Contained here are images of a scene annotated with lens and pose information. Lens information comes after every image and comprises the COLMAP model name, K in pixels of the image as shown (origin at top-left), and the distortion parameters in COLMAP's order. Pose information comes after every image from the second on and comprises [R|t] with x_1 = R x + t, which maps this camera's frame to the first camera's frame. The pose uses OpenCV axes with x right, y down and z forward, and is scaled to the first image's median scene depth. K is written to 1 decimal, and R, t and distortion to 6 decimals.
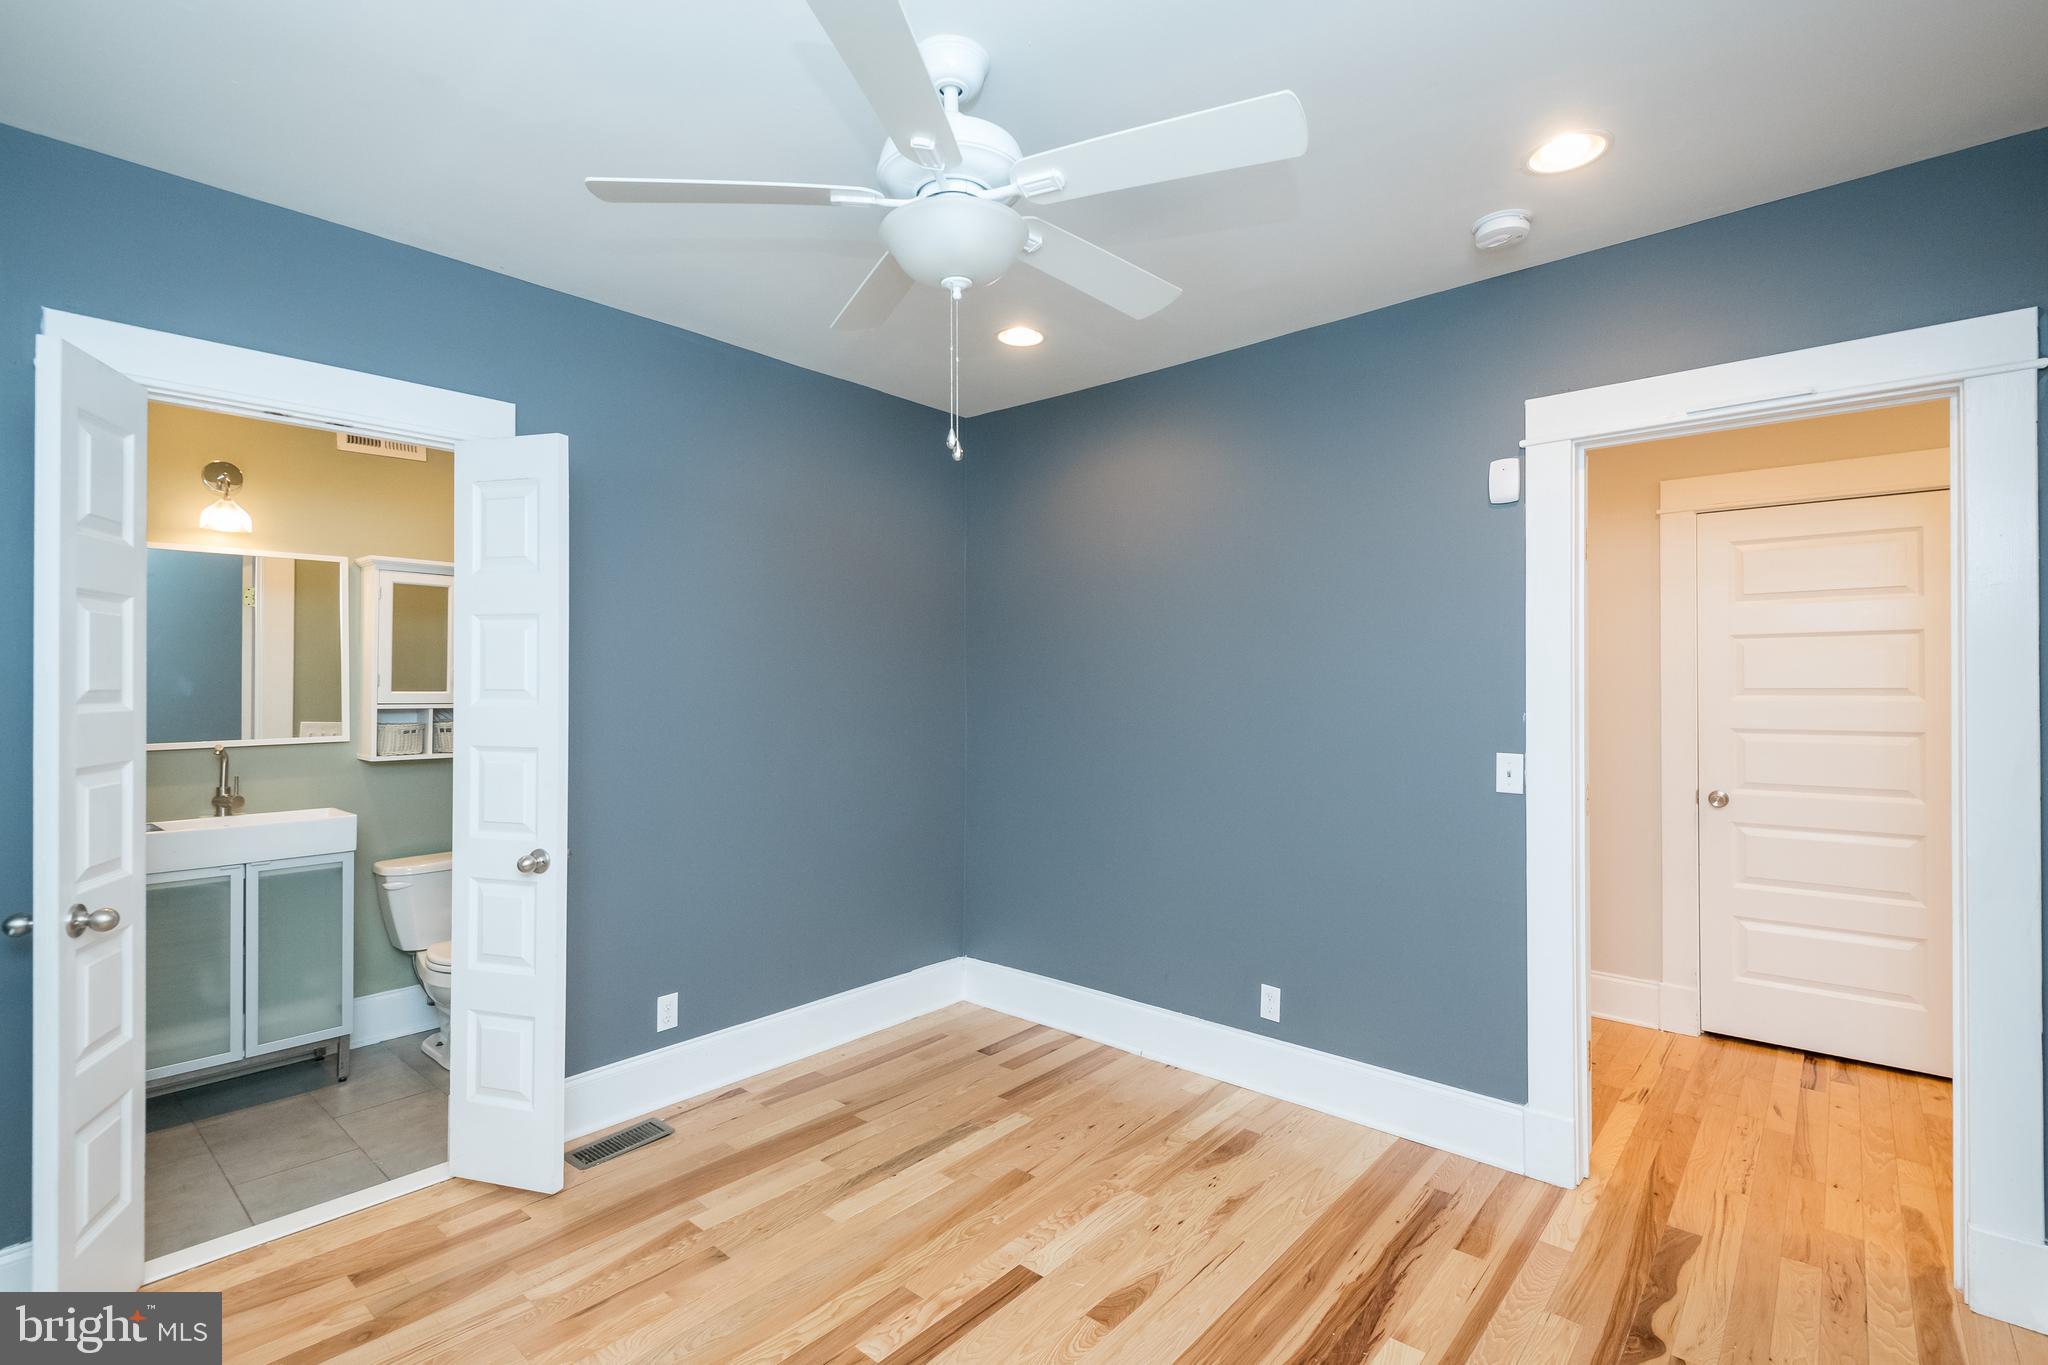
lens RADIAL K [[924.6, 0, 1001.7], [0, 924.6, 678.9], [0, 0, 1]] dist [0.030904, -0.013449]
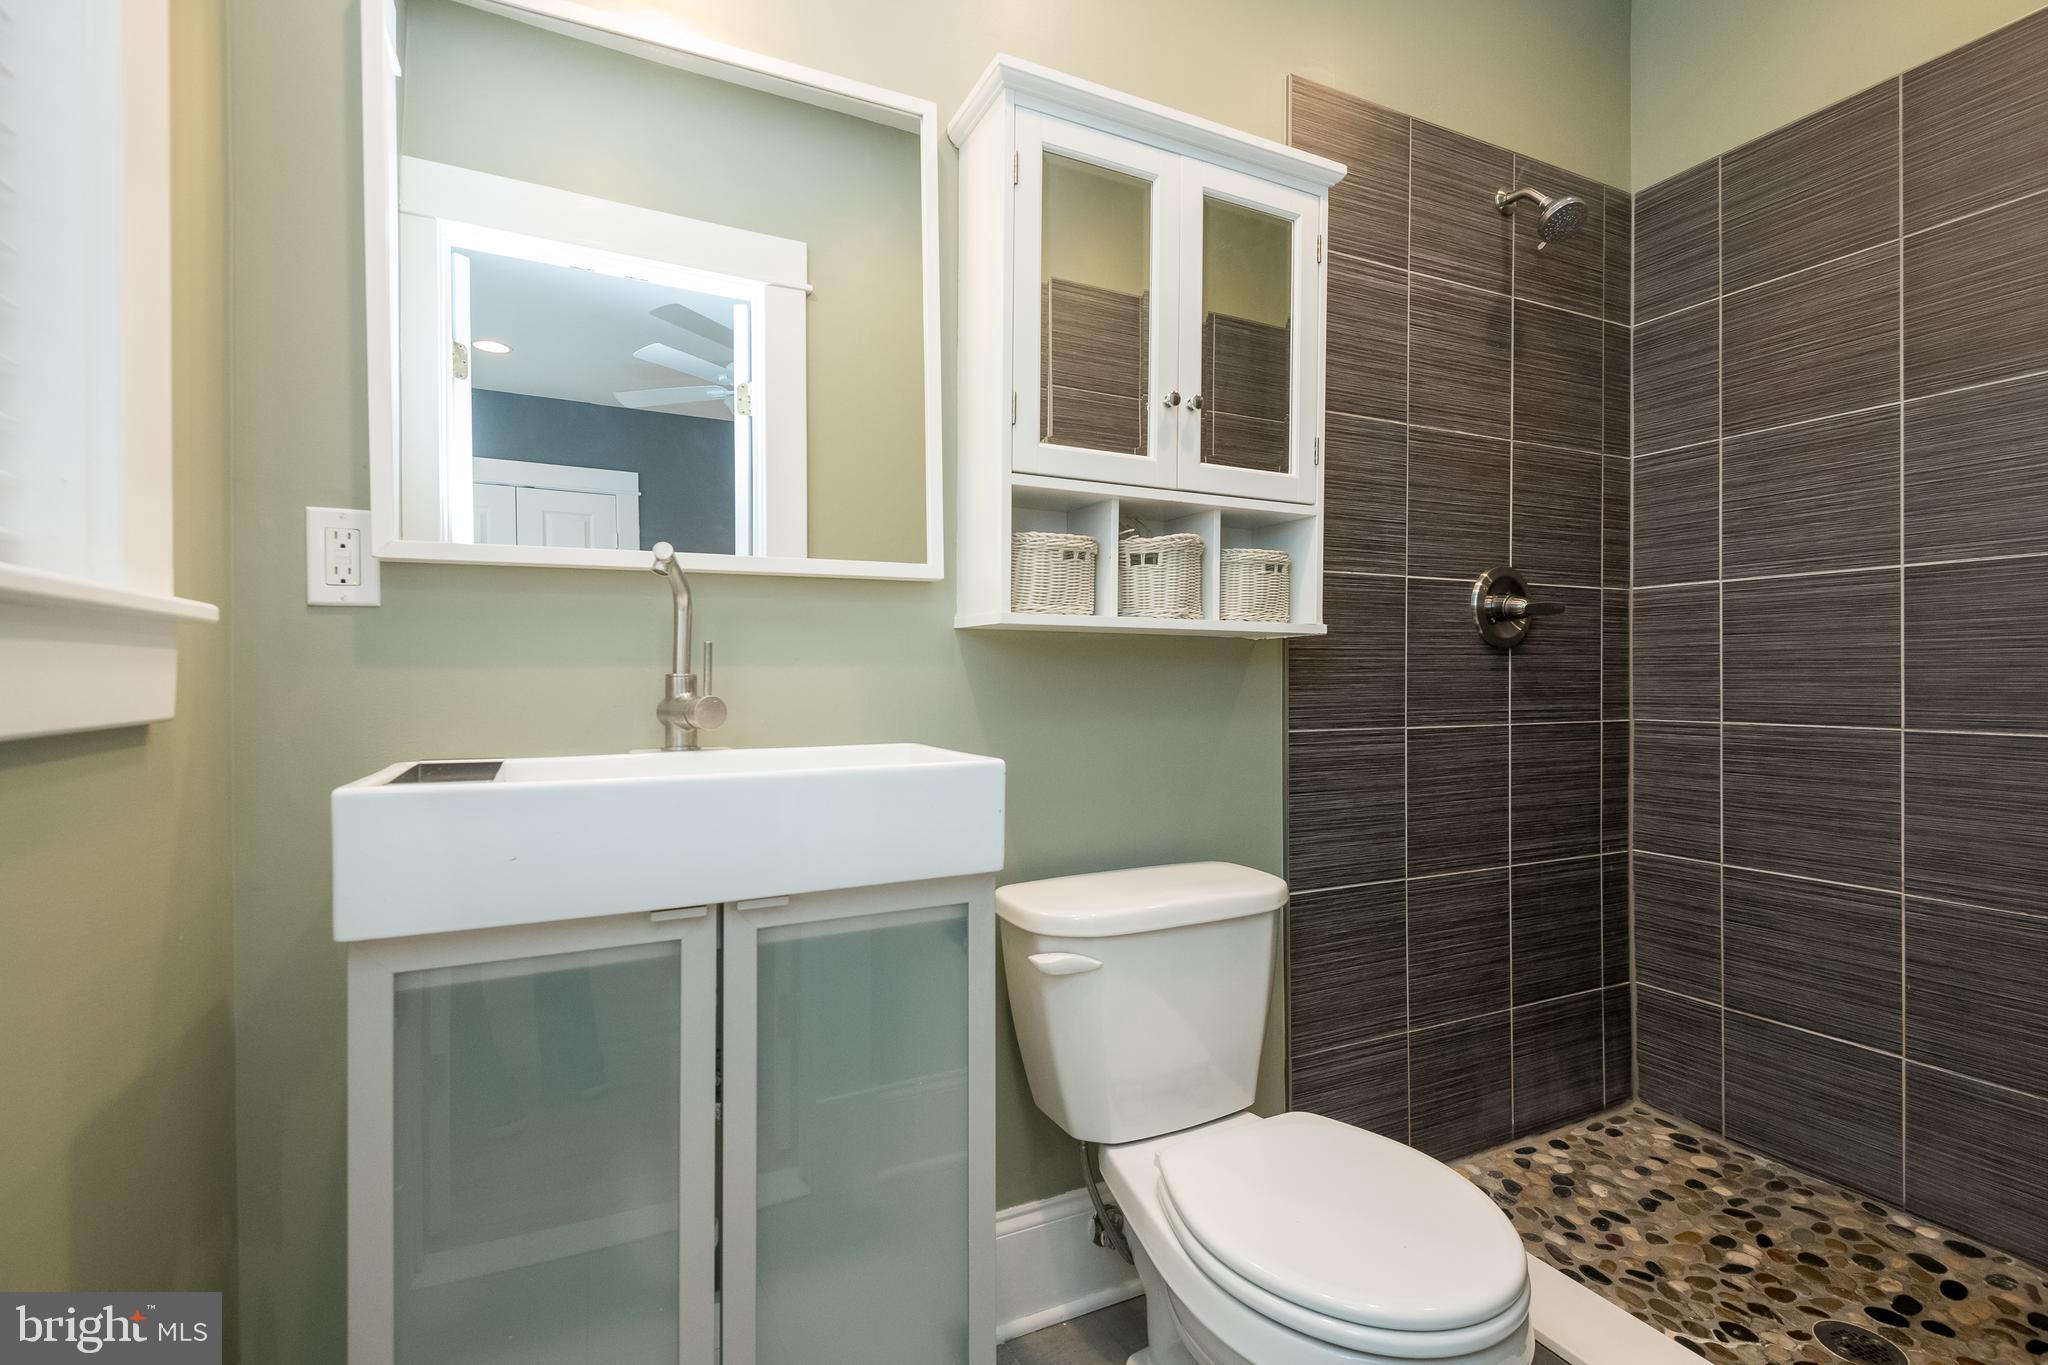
lens RADIAL K [[924.6, 0, 1040.6], [0, 924.6, 675.8], [0, 0, 1]] dist [0.030904, -0.013449]
pose [[0.931105, -0.004199, -0.364728, -0.523695], [0.004406, 0.999990, -0.000264, 0.109015], [0.364725, -0.001361, 0.931114, 0.661269]]
